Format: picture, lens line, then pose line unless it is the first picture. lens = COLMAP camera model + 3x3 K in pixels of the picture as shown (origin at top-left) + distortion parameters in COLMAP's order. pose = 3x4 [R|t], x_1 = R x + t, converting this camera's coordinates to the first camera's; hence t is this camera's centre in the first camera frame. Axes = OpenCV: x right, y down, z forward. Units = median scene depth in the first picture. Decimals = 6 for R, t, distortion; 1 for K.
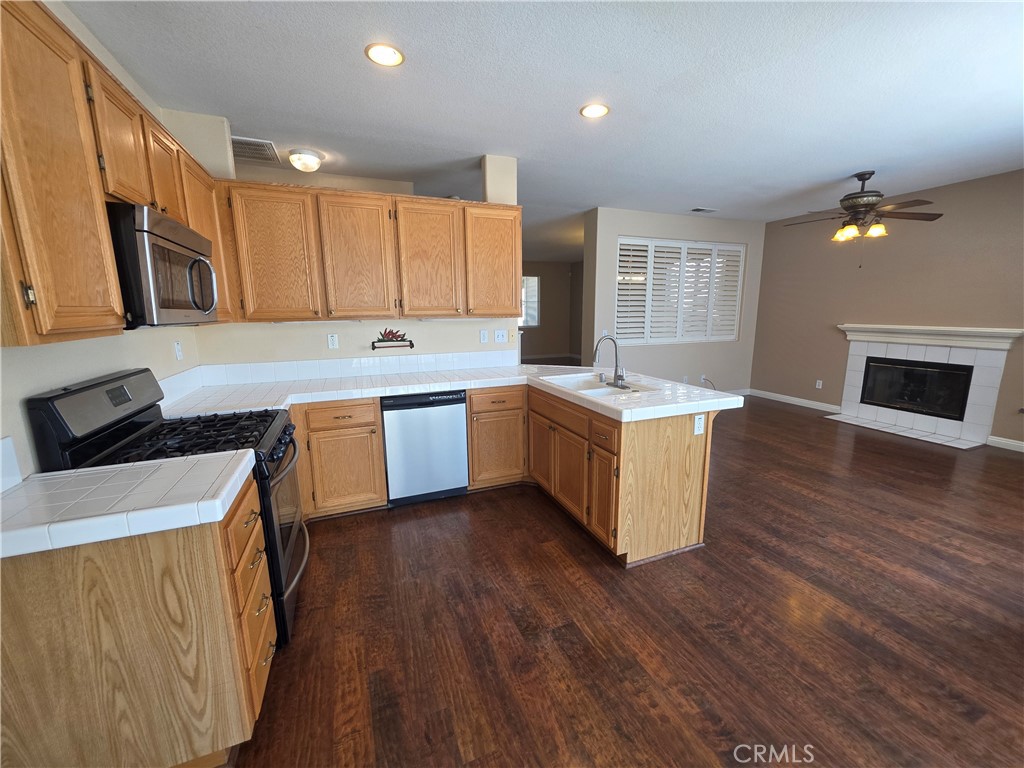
lens RADIAL K [[410.4, 0, 515.4], [0, 410.4, 383.1], [0, 0, 1]] dist [0.004710, -0.001121]
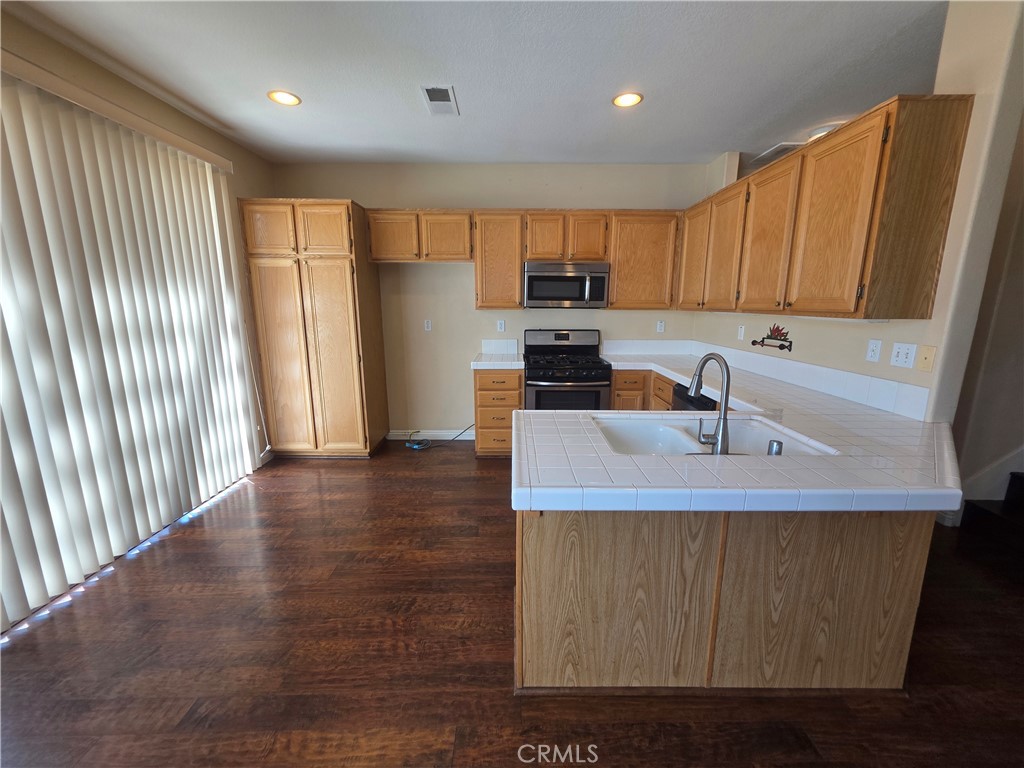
lens RADIAL K [[410.4, 0, 517.5], [0, 410.4, 382.9], [0, 0, 1]] dist [0.004710, -0.001121]
pose [[-0.369243, 0.186396, -0.910448, 0.847741], [-0.166301, 0.950614, 0.262064, -0.185223], [0.914333, 0.248174, -0.320009, 0.991426]]
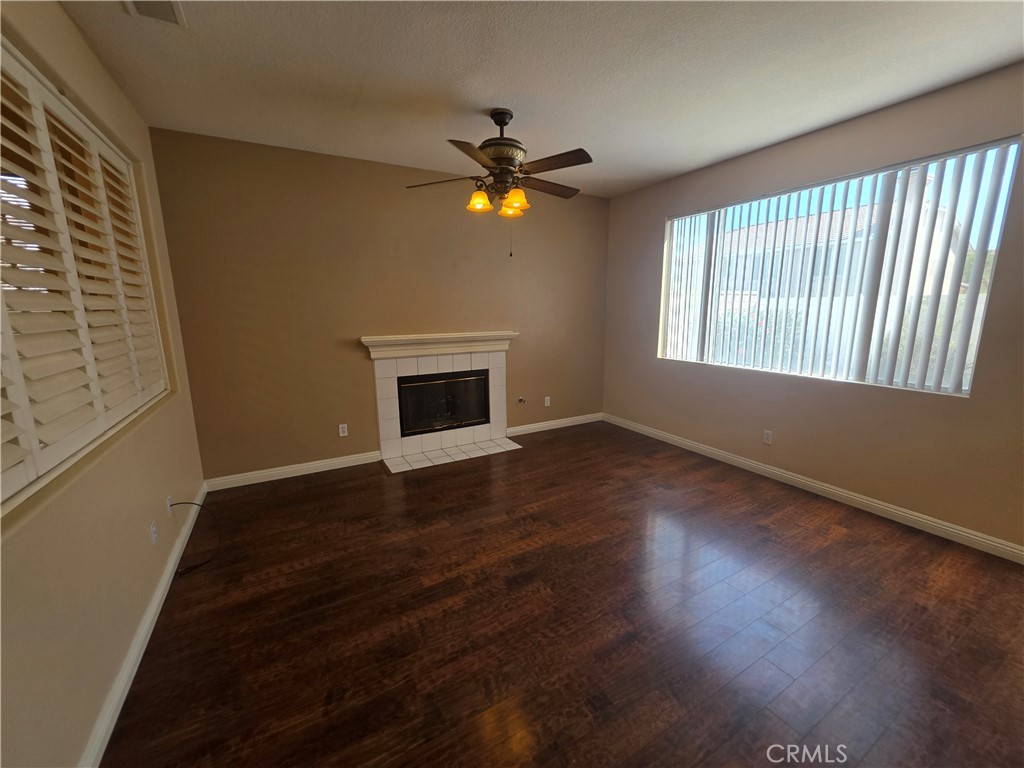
lens RADIAL K [[410.4, 0, 516.8], [0, 410.4, 384.5], [0, 0, 1]] dist [0.004710, -0.001121]
pose [[-0.133908, -0.175099, 0.975402, 0.163894], [0.185565, 0.962427, 0.198245, -0.305607], [-0.973465, 0.207546, -0.096384, 1.641896]]
